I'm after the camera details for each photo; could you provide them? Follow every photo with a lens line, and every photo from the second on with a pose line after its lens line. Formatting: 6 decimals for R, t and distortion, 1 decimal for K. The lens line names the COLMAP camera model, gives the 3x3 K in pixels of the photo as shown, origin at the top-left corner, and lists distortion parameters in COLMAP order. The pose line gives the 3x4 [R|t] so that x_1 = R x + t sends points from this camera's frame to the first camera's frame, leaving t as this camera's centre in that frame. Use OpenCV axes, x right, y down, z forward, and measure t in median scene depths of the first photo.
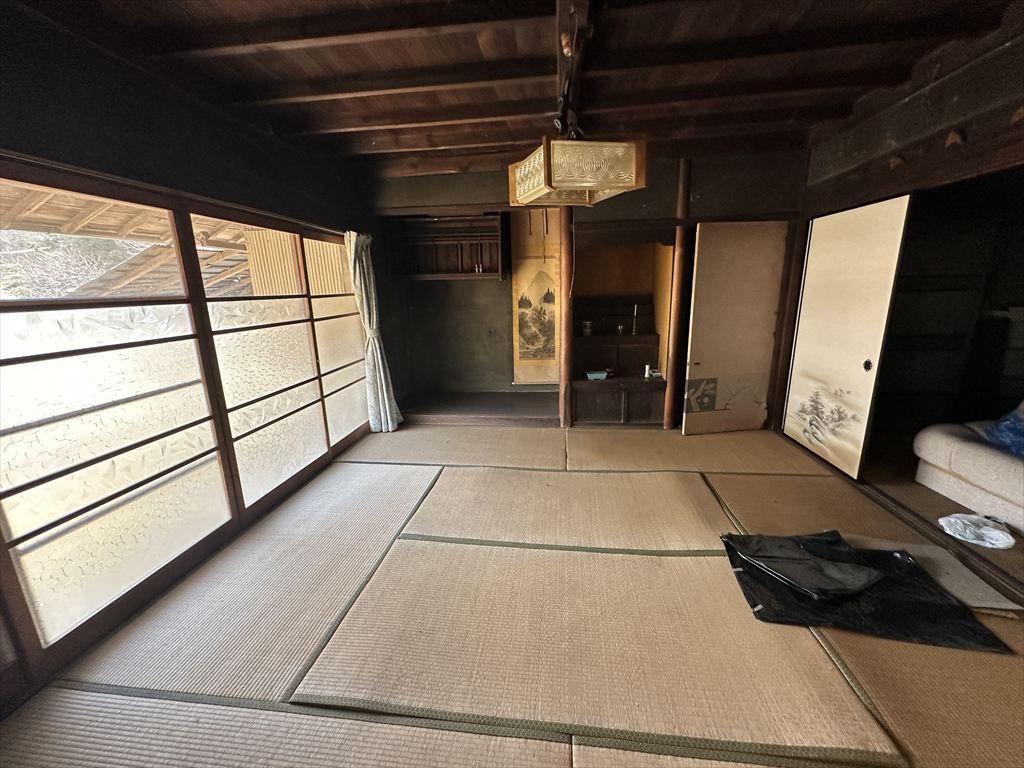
lens RADIAL K [[406.8, 0, 513.3], [0, 406.8, 383.2], [0, 0, 1]] dist [-0.001704, -0.000273]
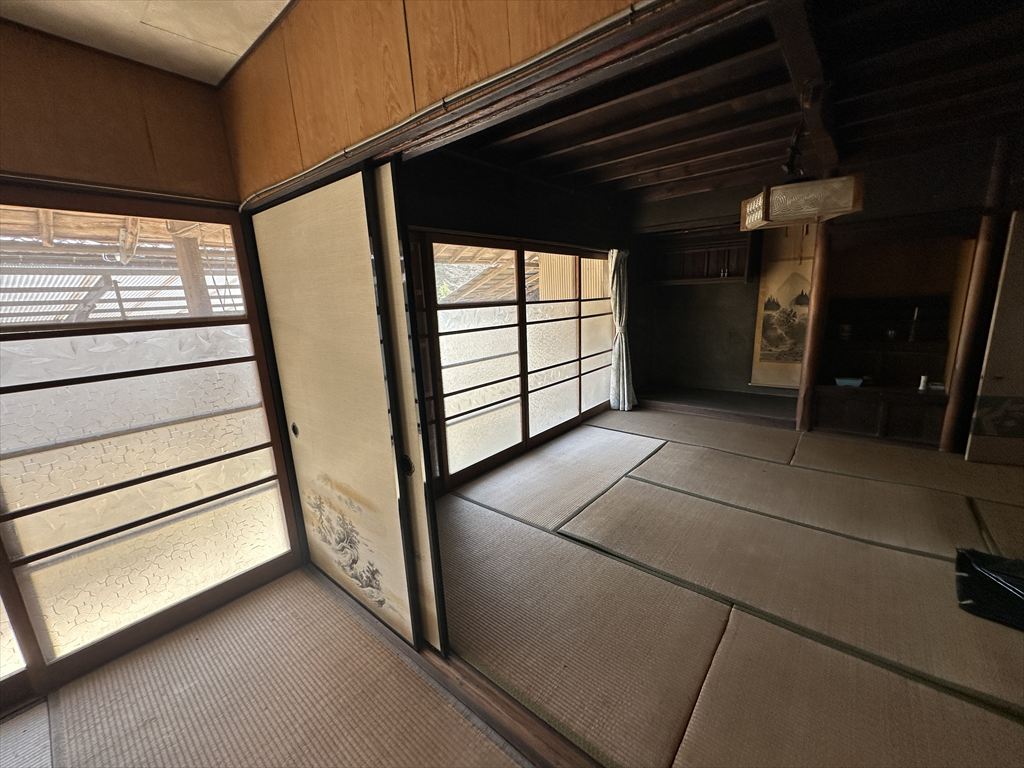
lens RADIAL K [[406.8, 0, 513.3], [0, 406.8, 383.2], [0, 0, 1]] dist [-0.001704, -0.000273]
pose [[0.838912, 0.103272, -0.534380, 0.062719], [-0.106240, 0.994018, 0.025315, 0.047072], [0.533798, 0.035536, 0.844865, -0.233660]]
